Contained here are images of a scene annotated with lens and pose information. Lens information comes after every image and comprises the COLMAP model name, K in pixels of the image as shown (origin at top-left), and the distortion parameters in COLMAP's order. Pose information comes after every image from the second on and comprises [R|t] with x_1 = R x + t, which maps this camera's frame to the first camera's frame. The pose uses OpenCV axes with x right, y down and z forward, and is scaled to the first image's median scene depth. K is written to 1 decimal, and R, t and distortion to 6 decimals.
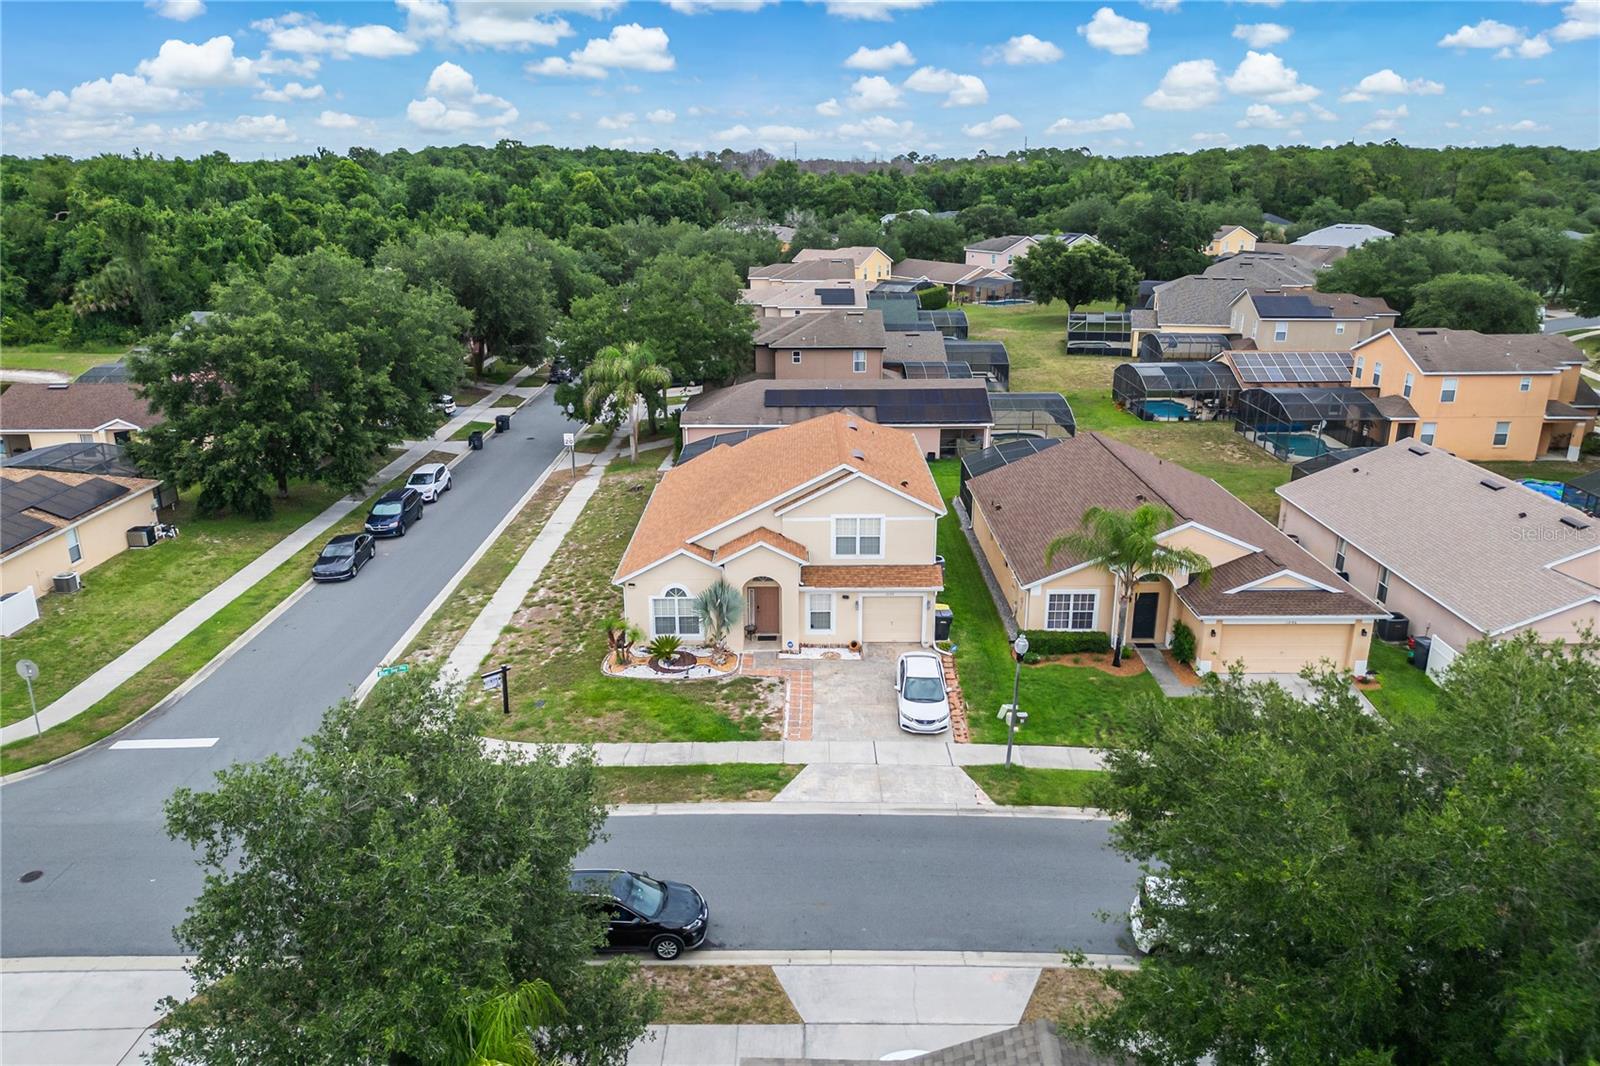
lens RADIAL K [[1147.5, 0, 800.0], [0, 1147.5, 533.0], [0, 0, 1]] dist [0.072331, -0.084391]
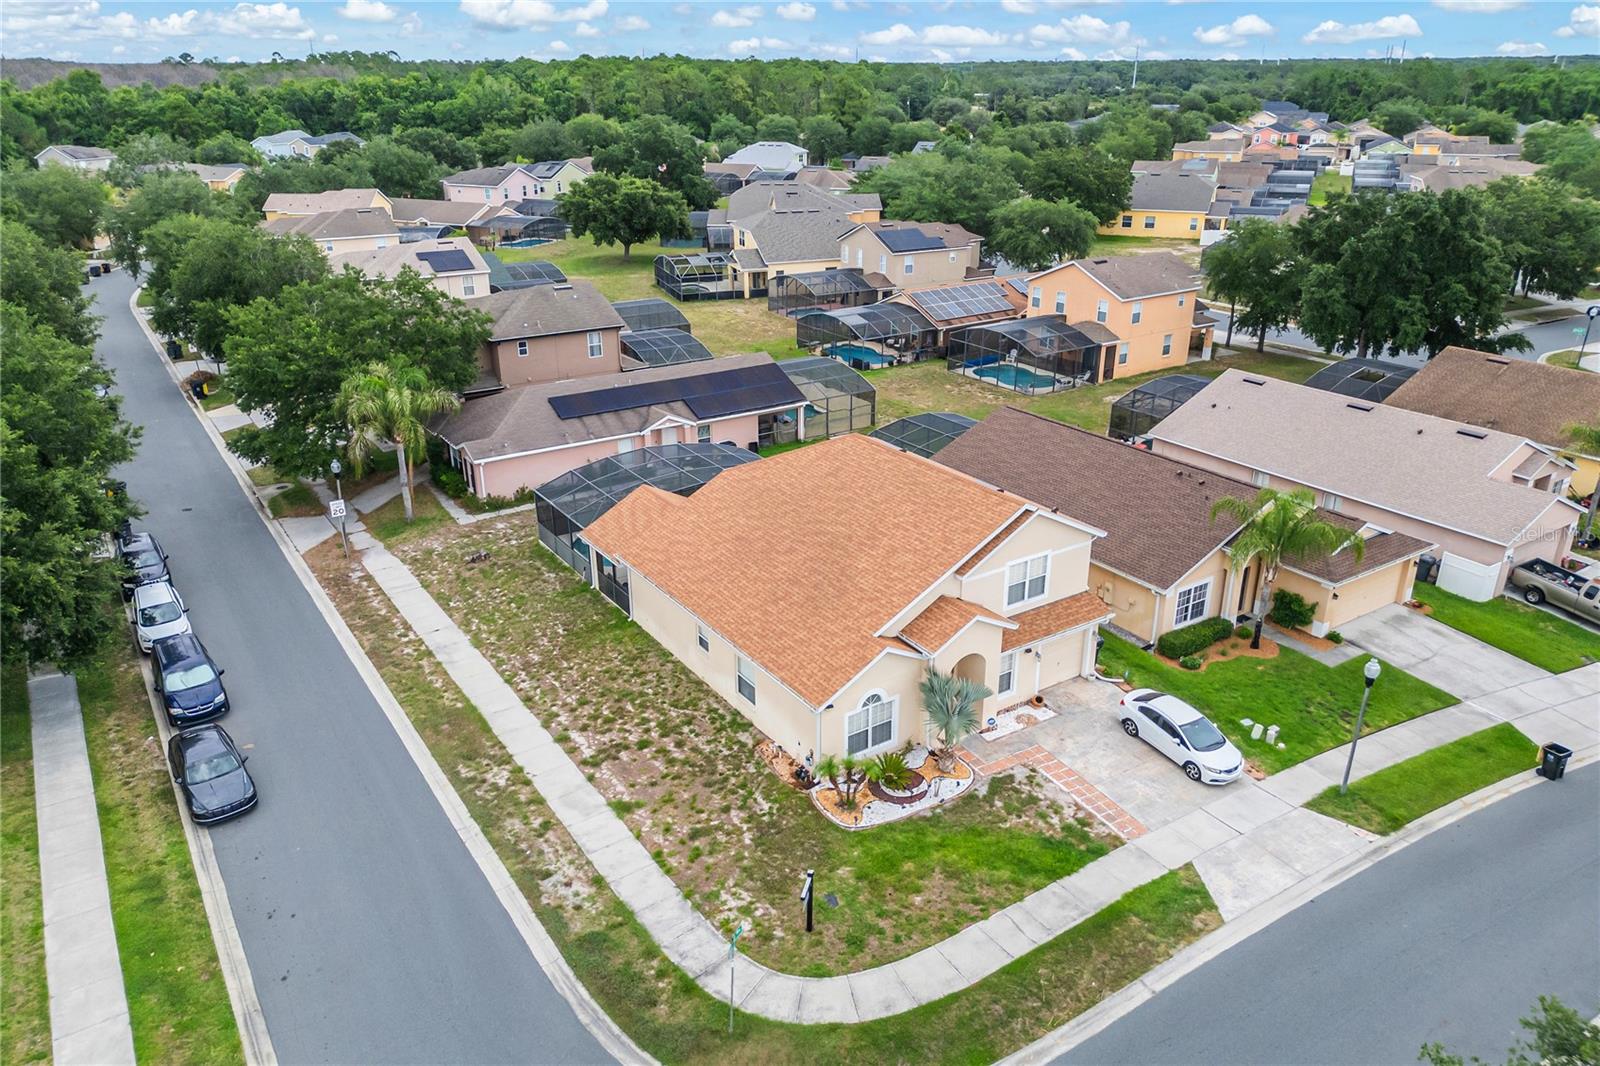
lens RADIAL K [[1147.5, 0, 800.0], [0, 1147.5, 533.0], [0, 0, 1]] dist [0.072331, -0.084391]
pose [[0.828691, -0.208336, 0.519487, -0.444425], [0.168622, 0.977950, 0.123212, -0.139037], [-0.533702, -0.014507, 0.845548, 0.287478]]
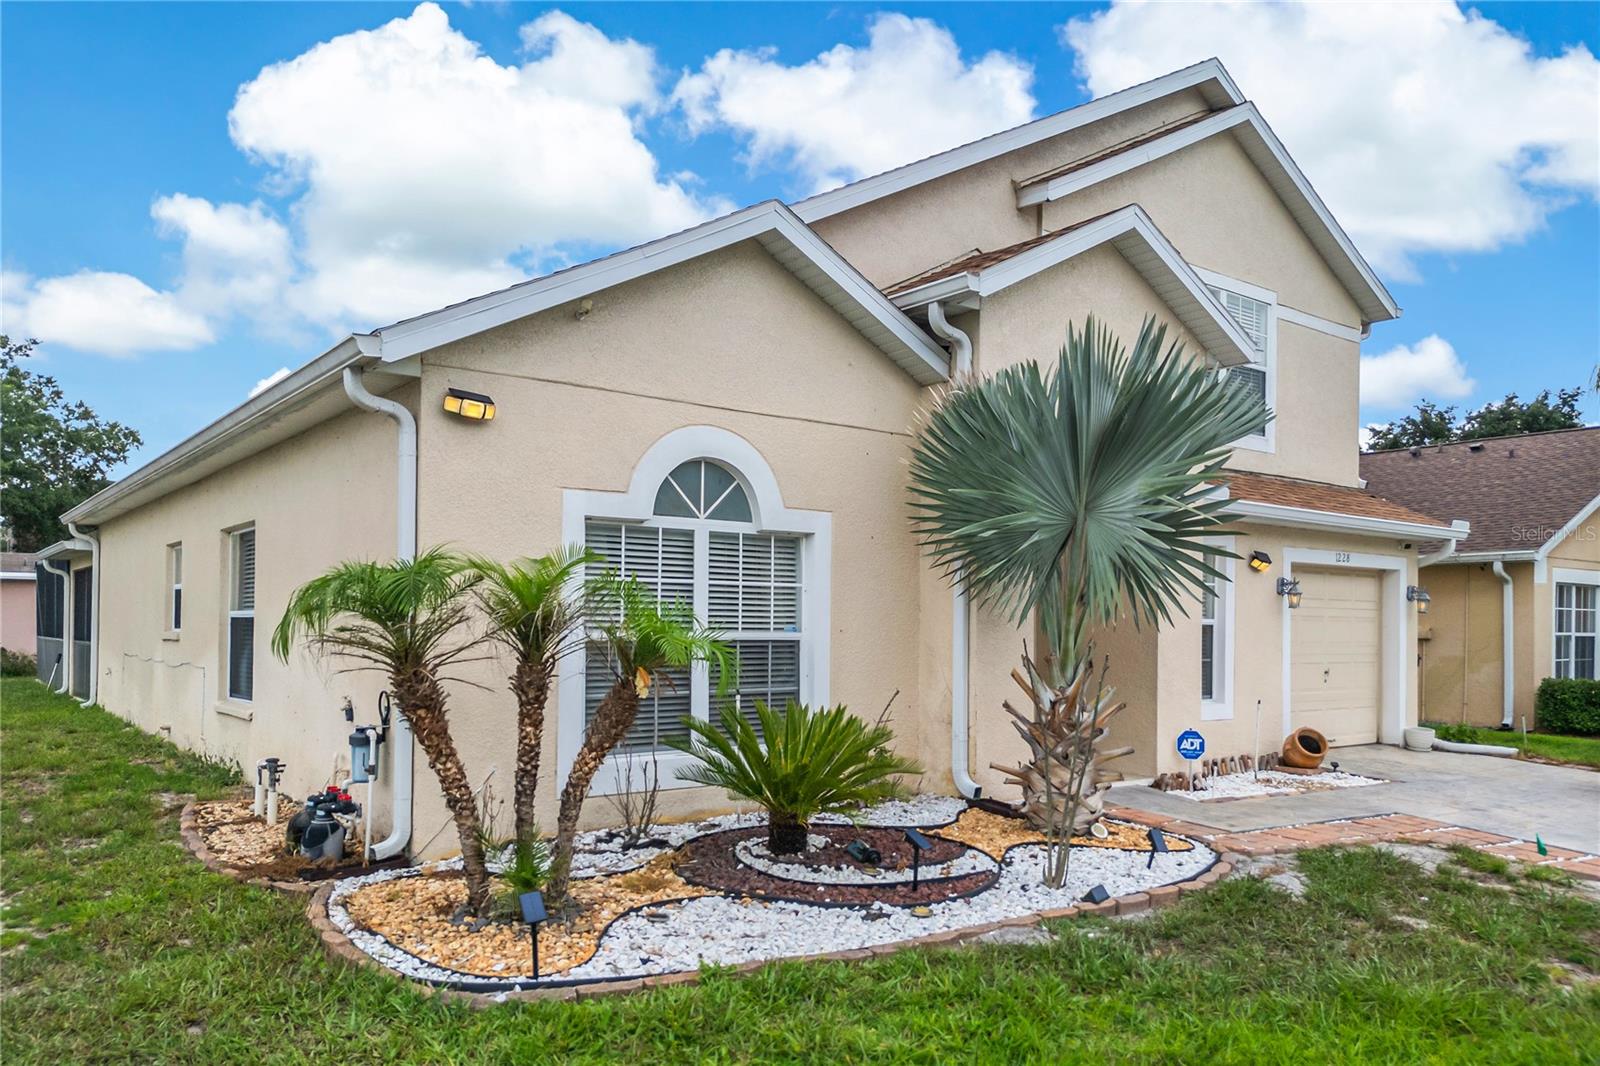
lens RADIAL K [[1147.5, 0, 800.0], [0, 1147.5, 533.0], [0, 0, 1]] dist [0.072331, -0.084391]
pose [[0.792714, 0.062492, 0.606382, -0.167471], [0.184467, 0.923503, -0.336325, 0.098761], [-0.581013, 0.378467, 0.720546, 0.709786]]
